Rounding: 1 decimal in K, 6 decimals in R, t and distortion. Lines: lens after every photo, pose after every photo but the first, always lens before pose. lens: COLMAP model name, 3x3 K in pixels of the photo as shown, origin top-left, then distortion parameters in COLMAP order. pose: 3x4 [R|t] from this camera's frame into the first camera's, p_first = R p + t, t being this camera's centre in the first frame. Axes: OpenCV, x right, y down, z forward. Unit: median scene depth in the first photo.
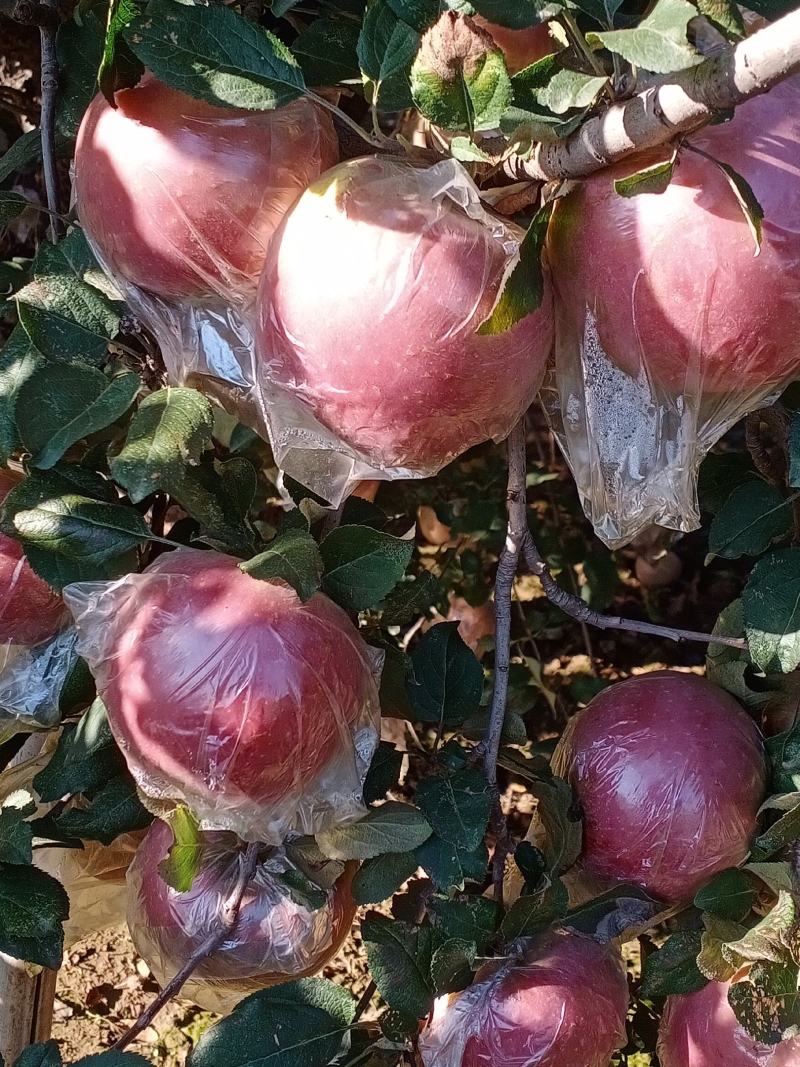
lens RADIAL K [[1286.0, 0, 400.0], [0, 1286.0, 533.5], [0, 0, 1]] dist [0.218488, -0.552518]
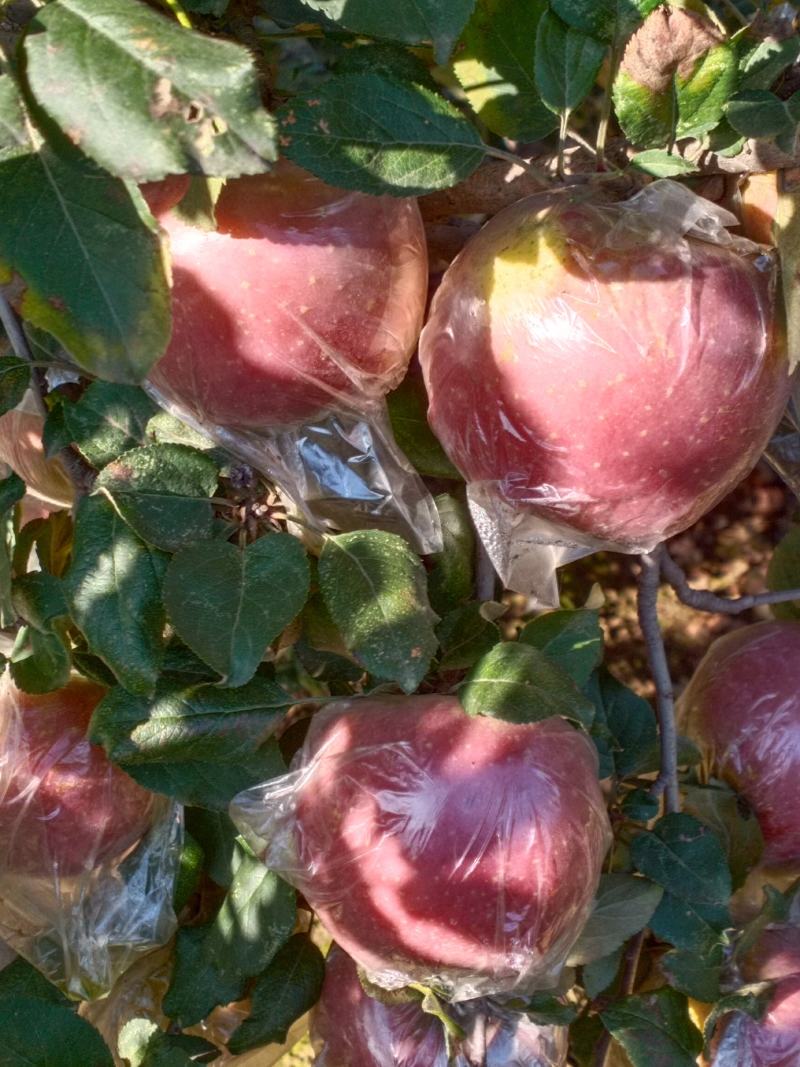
lens RADIAL K [[1286.0, 0, 400.0], [0, 1286.0, 533.5], [0, 0, 1]] dist [0.218488, -0.552518]
pose [[0.916217, -0.324161, 0.235514, -0.387676], [0.311027, 0.945937, 0.092004, -0.207166], [-0.252605, -0.011044, 0.967506, 0.242585]]
